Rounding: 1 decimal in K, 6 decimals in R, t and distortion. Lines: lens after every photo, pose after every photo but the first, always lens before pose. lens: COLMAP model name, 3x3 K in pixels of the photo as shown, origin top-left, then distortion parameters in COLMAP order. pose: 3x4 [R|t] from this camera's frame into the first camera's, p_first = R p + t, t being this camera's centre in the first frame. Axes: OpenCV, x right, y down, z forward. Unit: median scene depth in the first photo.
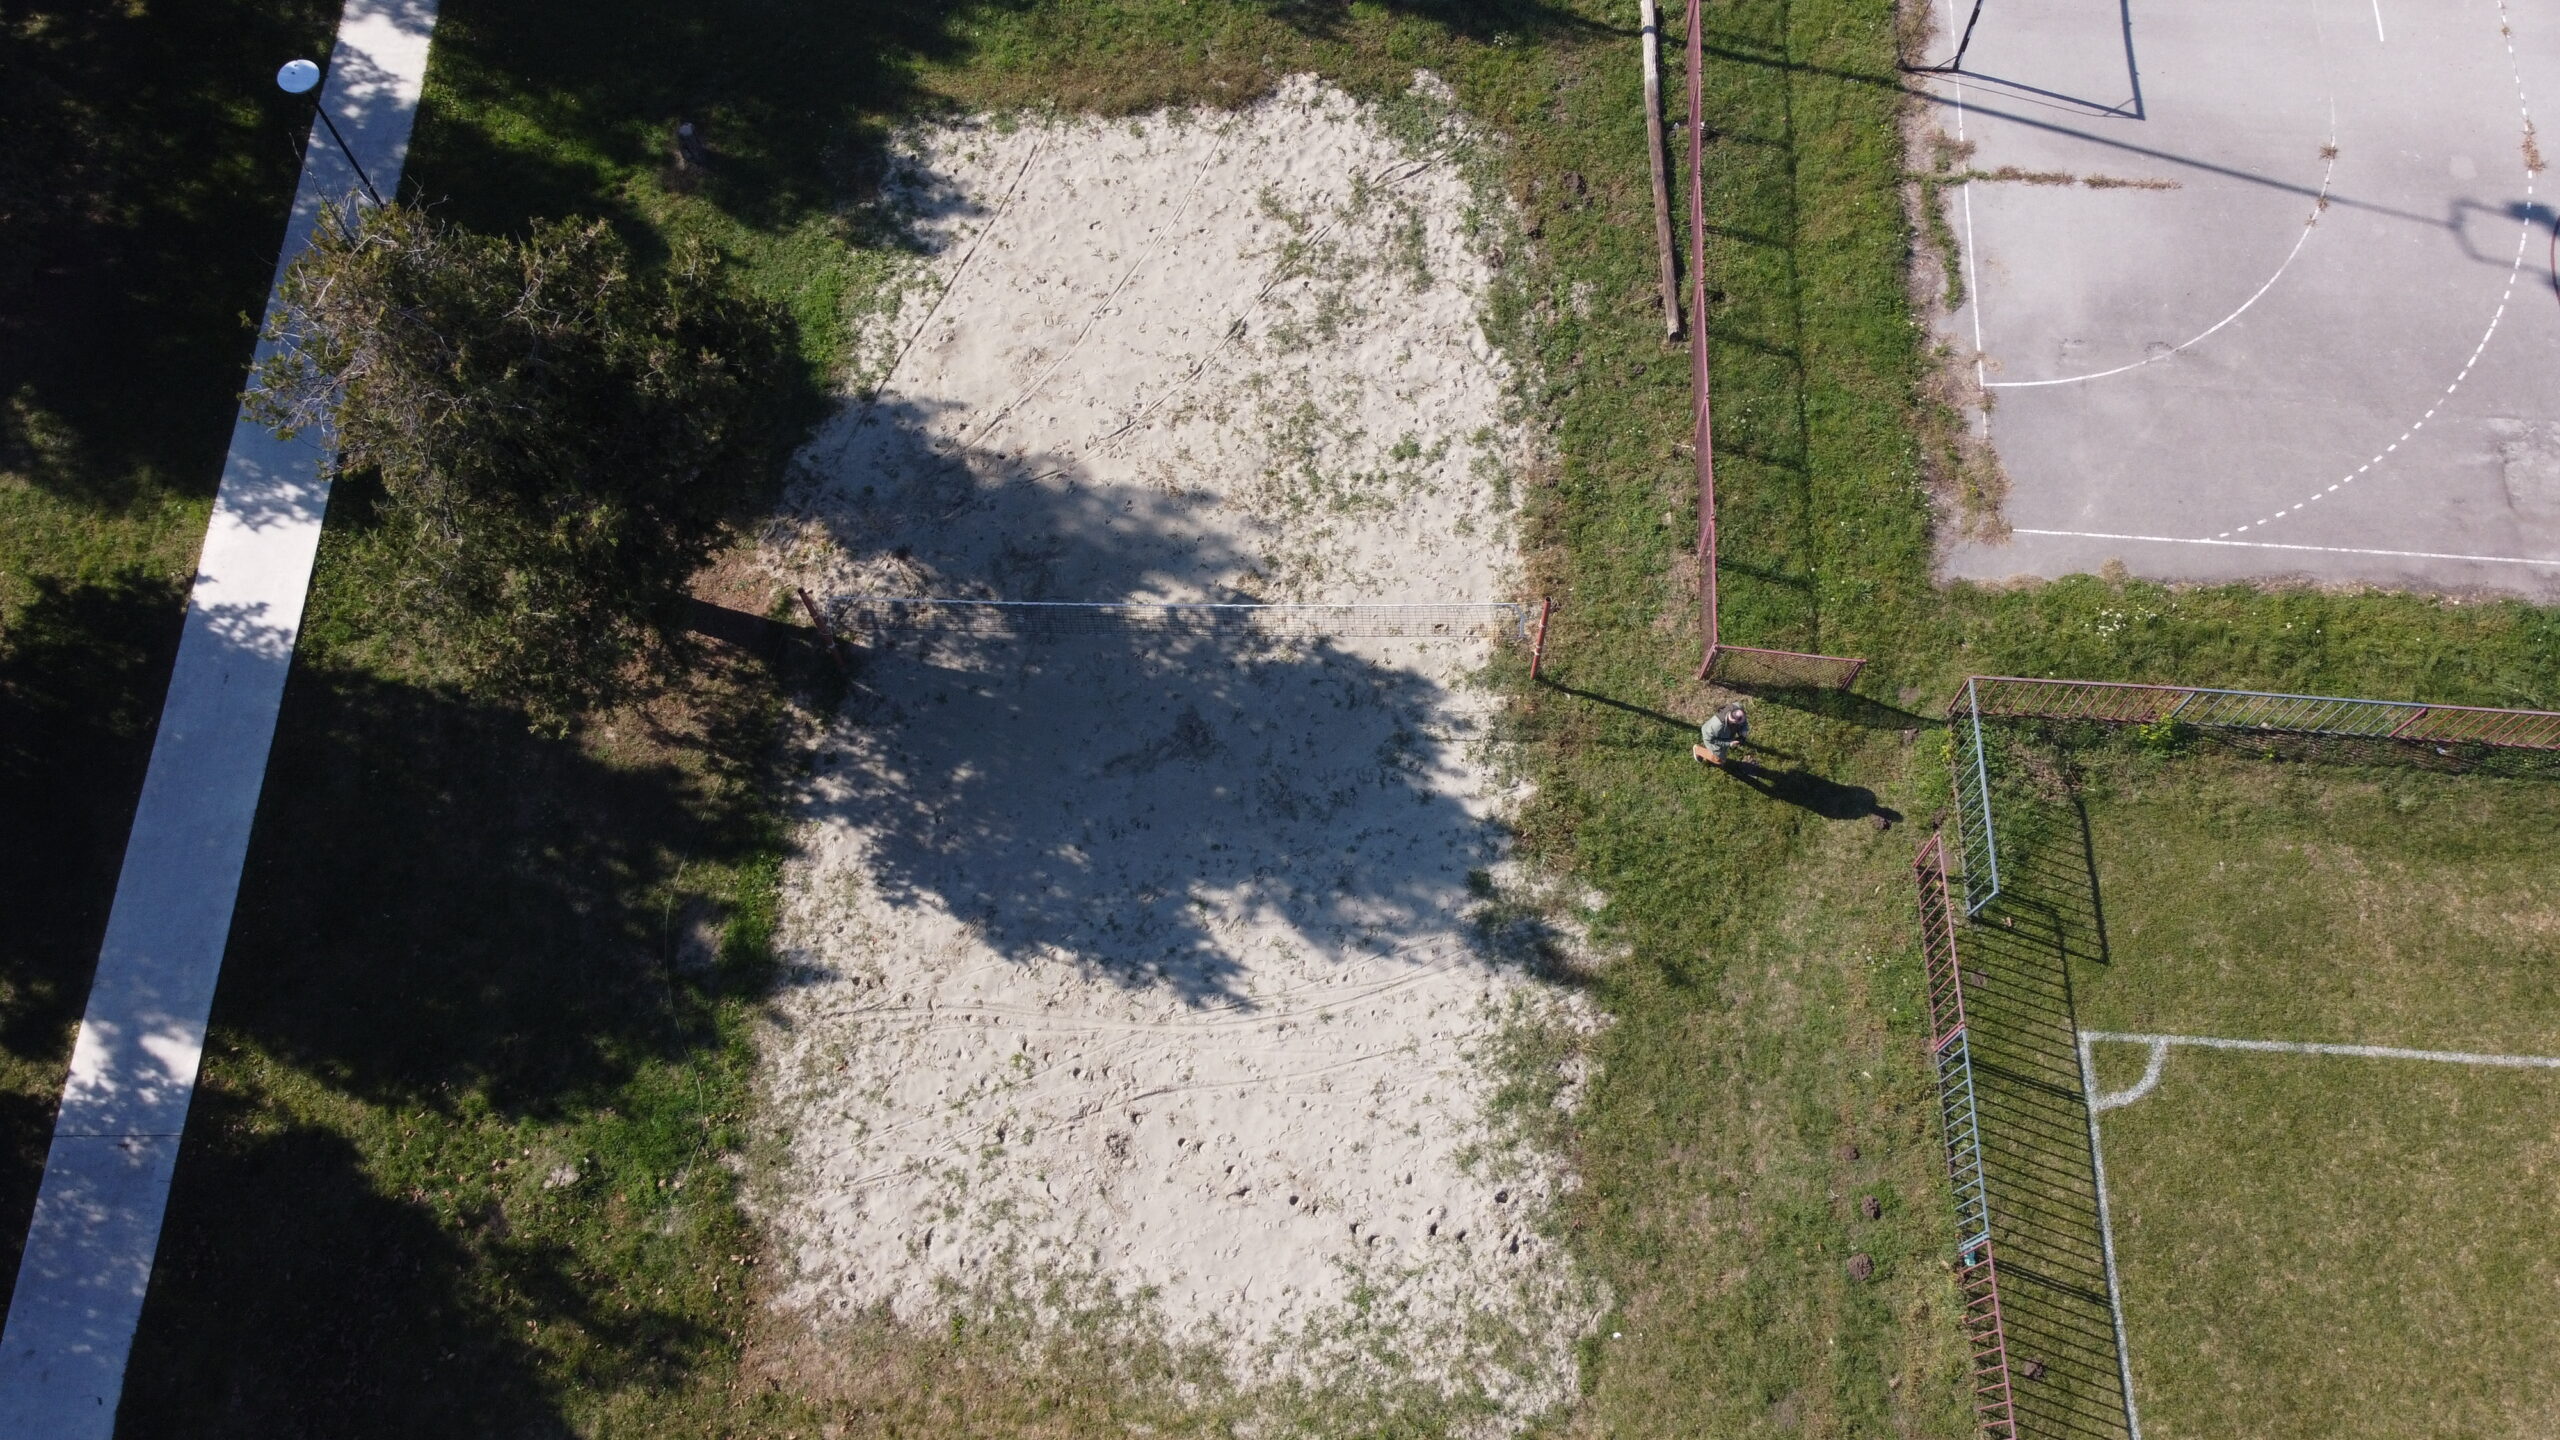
lens RADIAL K [[1905.9, 0, 1274.6], [0, 1905.9, 702.9], [0, 0, 1]] dist [-0.004622, -0.001652]
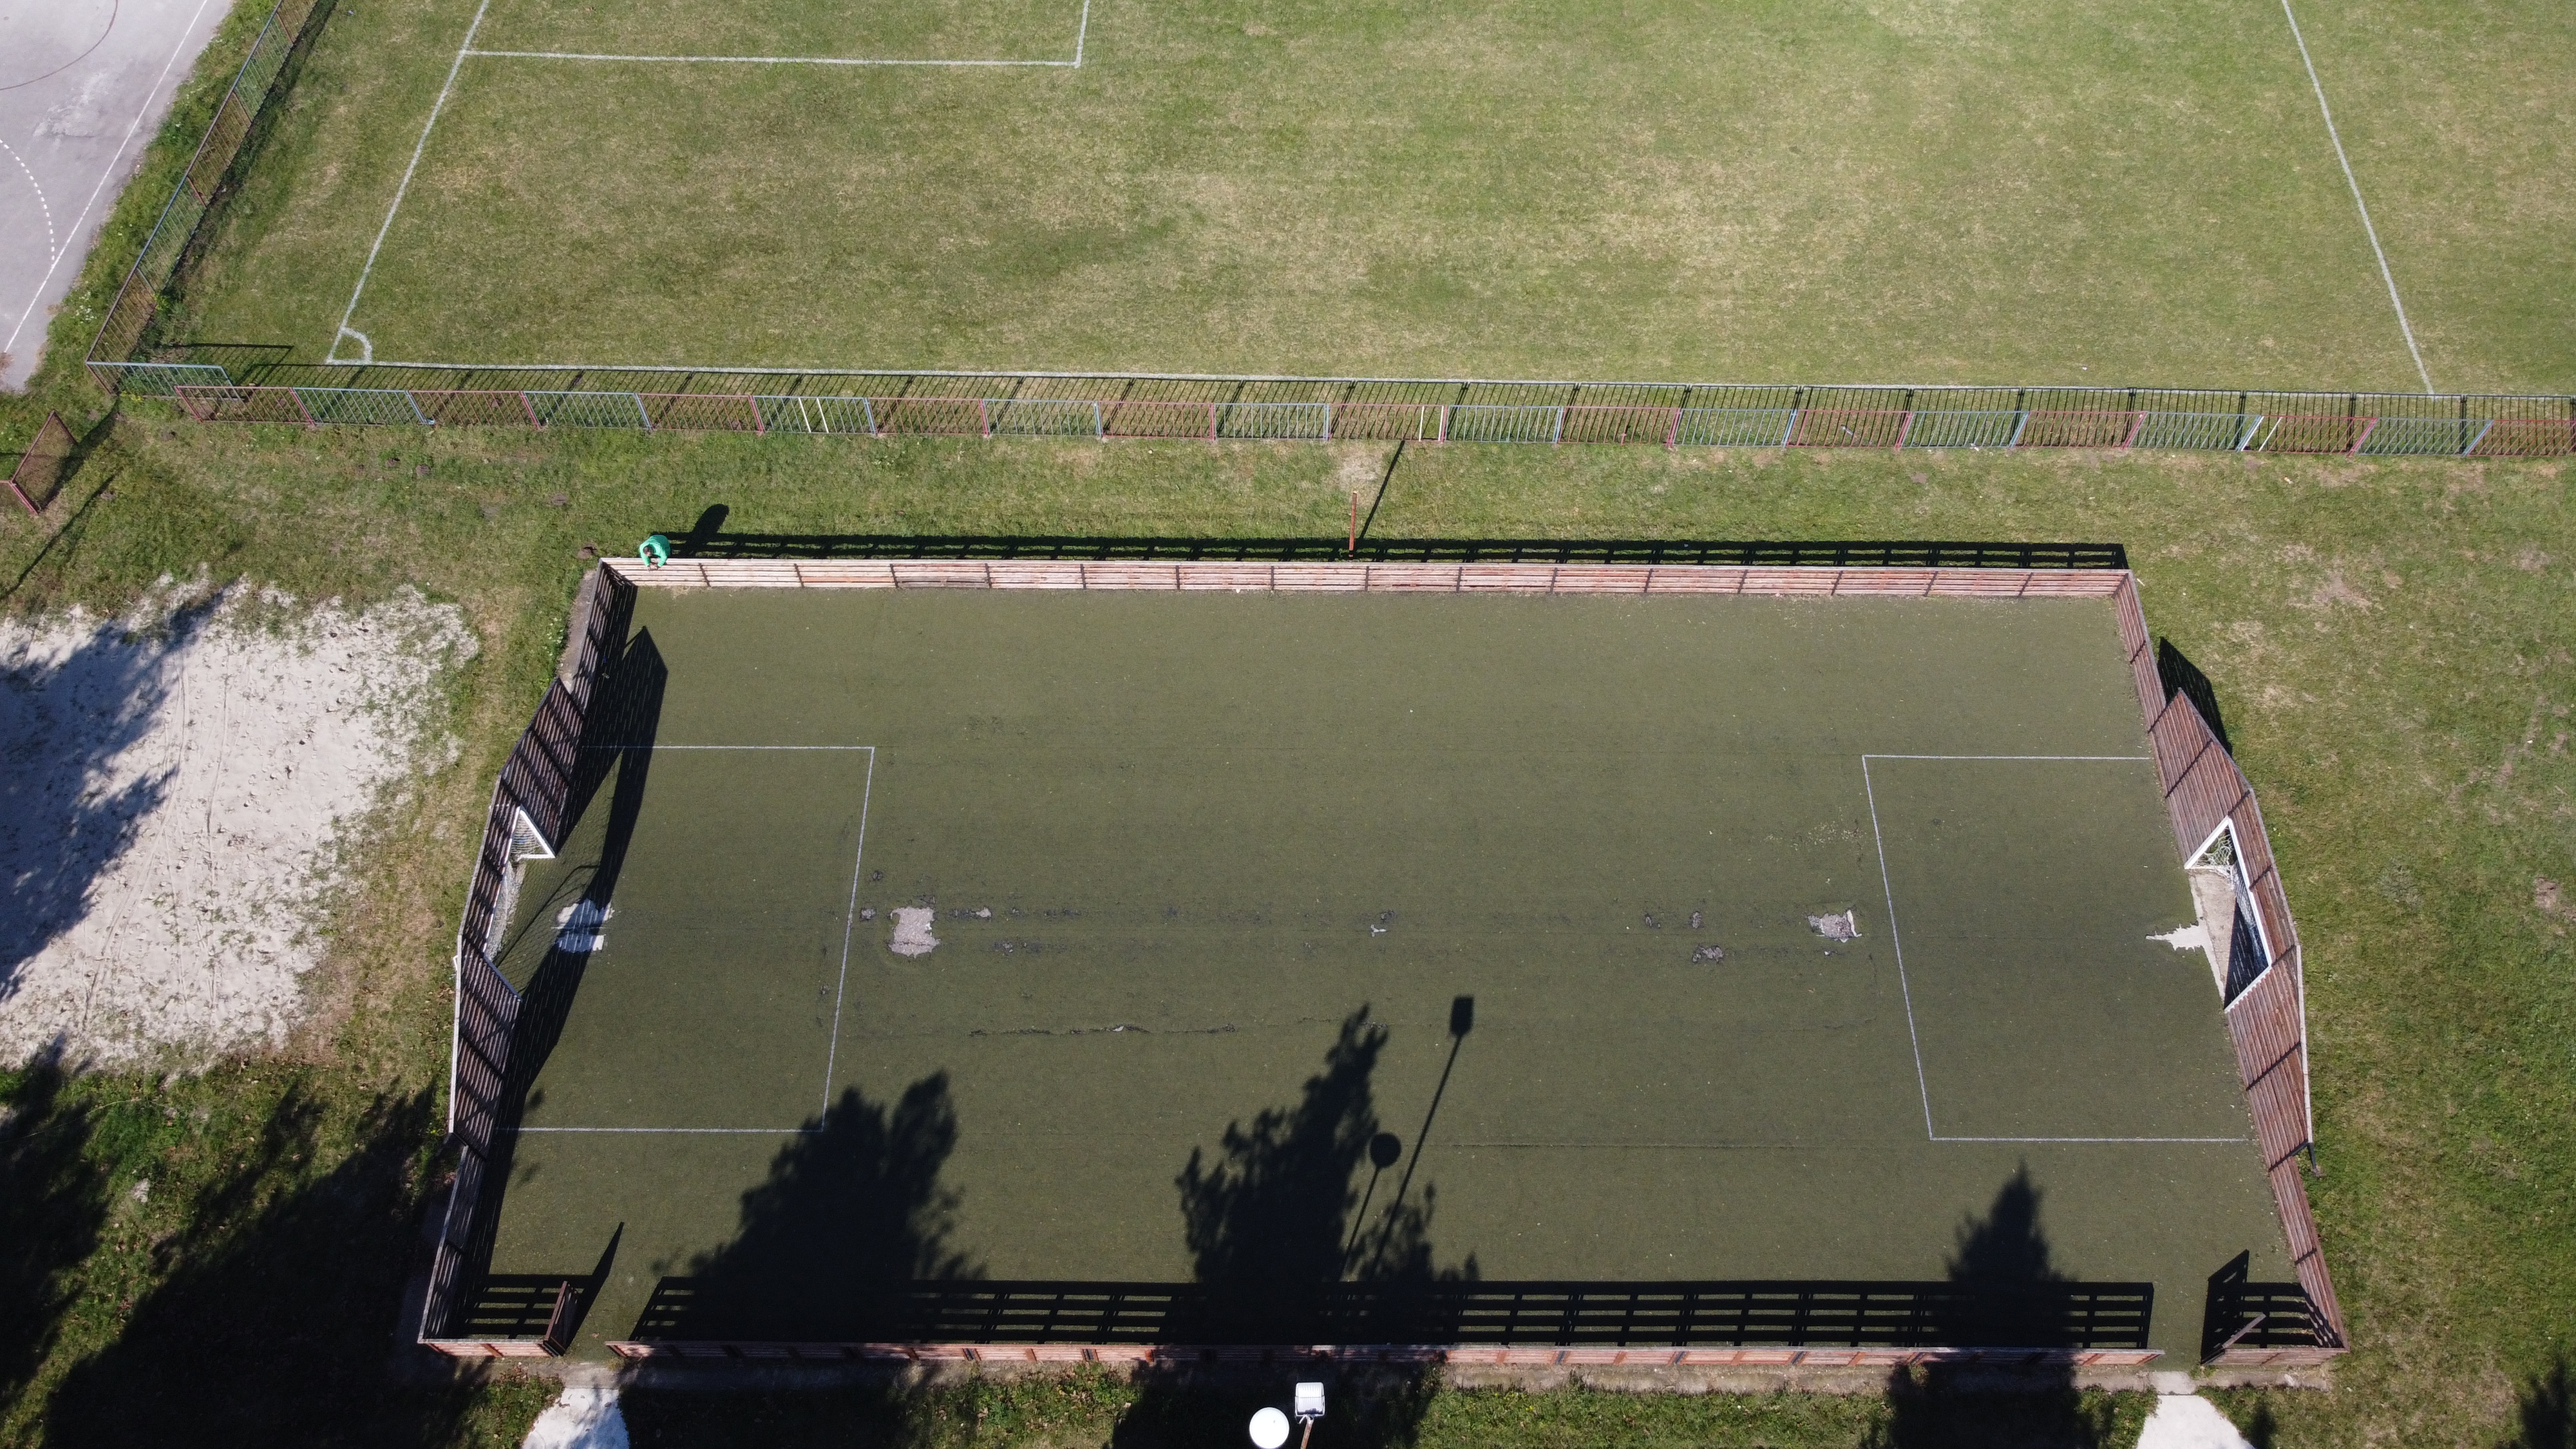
lens RADIAL K [[1917.9, 0, 1284.8], [0, 1917.9, 732.2], [0, 0, 1]] dist [-0.004622, -0.001652]
pose [[-0.009995, -0.836419, 0.548000, -0.769226], [0.912745, 0.216198, 0.346633, 0.402346], [-0.408406, 0.503649, 0.761277, -0.494836]]
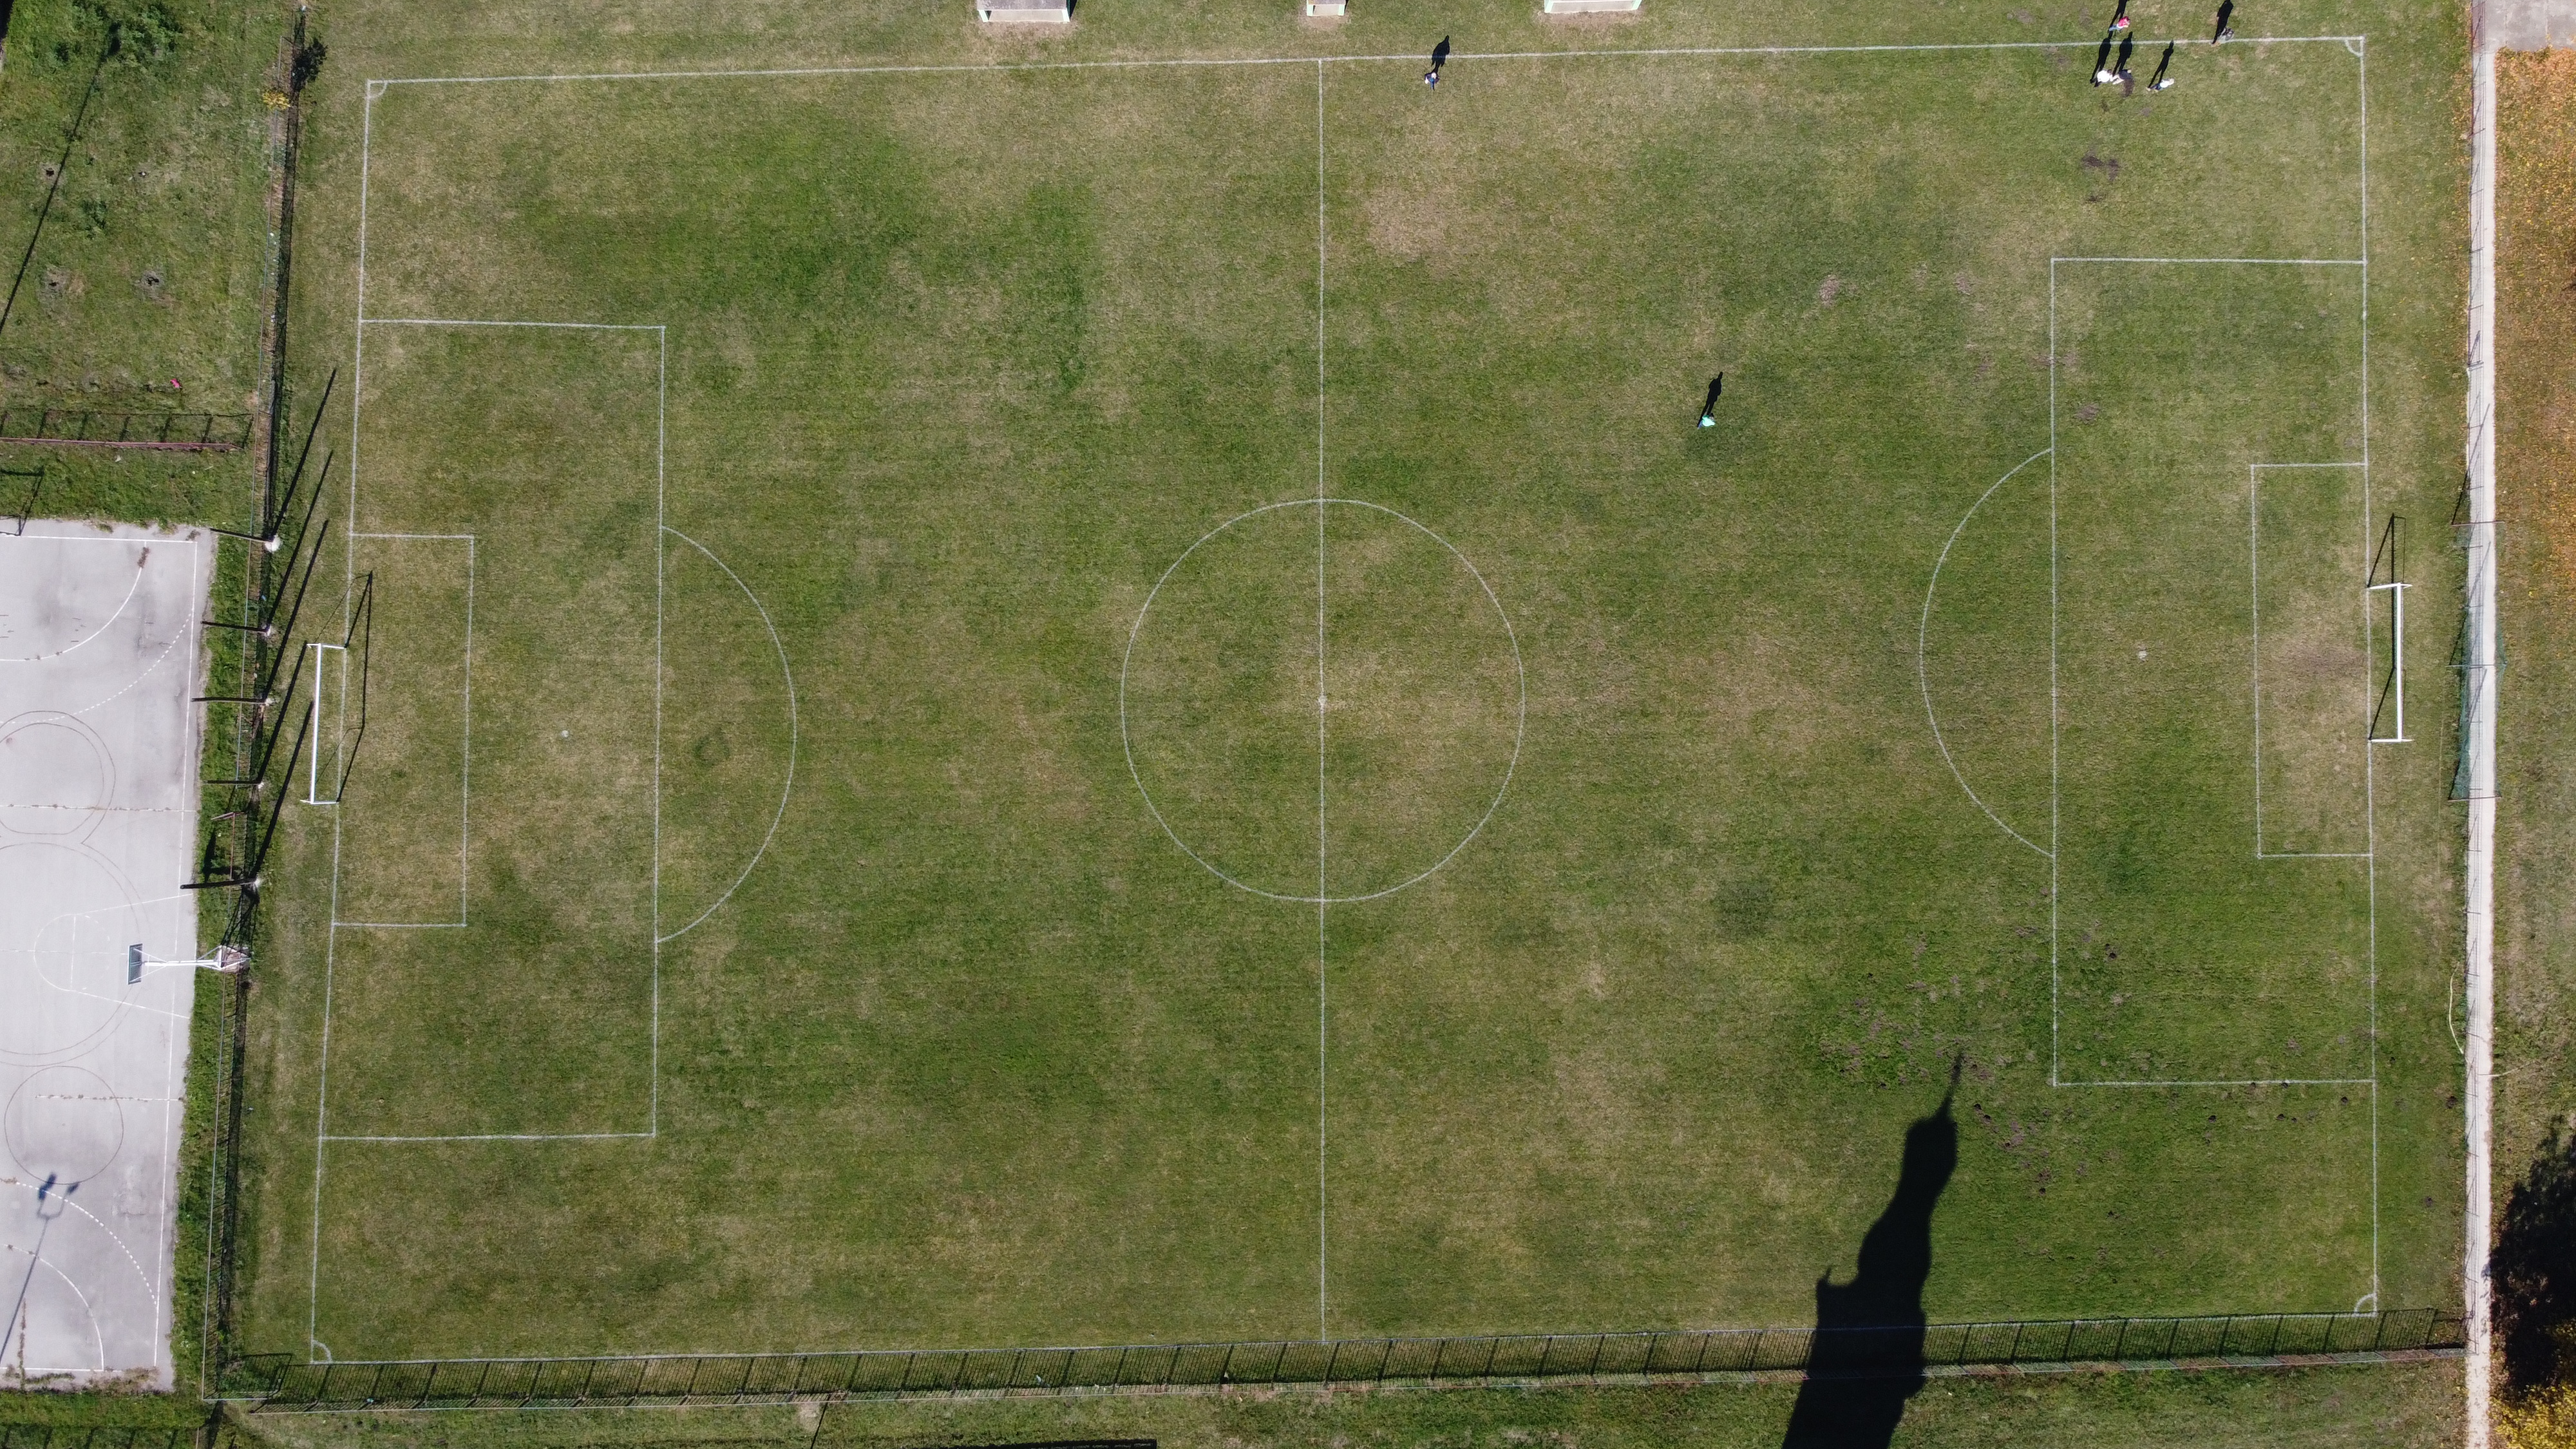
lens RADIAL K [[1917.9, 0, 1268.6], [0, 1917.9, 736.1], [0, 0, 1]] dist [-0.004622, -0.001652]
pose [[-0.045368, -0.997598, 0.052353, 1.226658], [0.911903, -0.019959, 0.409920, 0.334311], [-0.407890, 0.066338, 0.910618, -2.897547]]
